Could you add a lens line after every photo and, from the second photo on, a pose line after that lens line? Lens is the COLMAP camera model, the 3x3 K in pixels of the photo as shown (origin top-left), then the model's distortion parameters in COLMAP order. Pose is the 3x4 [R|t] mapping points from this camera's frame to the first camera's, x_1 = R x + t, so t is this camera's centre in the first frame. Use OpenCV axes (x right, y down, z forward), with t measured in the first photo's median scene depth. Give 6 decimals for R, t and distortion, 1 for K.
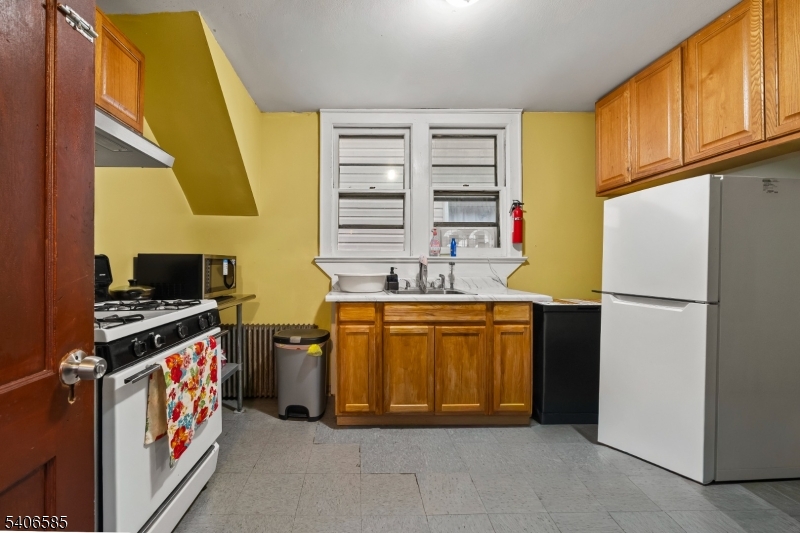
lens RADIAL K [[319.4, 0, 398.6], [0, 319.4, 262.9], [0, 0, 1]] dist [-0.001825, 0.000717]
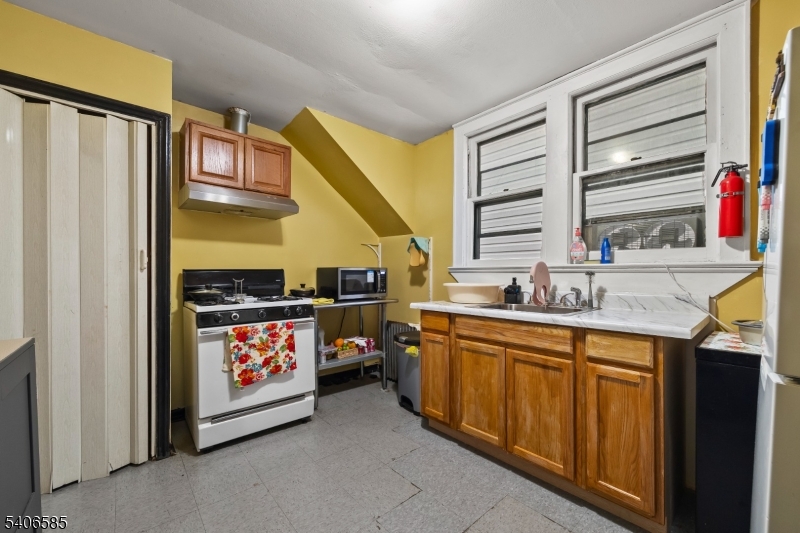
lens RADIAL K [[319.4, 0, 398.6], [0, 319.4, 273.5], [0, 0, 1]] dist [-0.001825, 0.000717]
pose [[0.651781, -0.000701, -0.758407, 0.562060], [0.004091, 0.999988, 0.002591, -0.001297], [0.758396, -0.004792, 0.651777, 0.239965]]
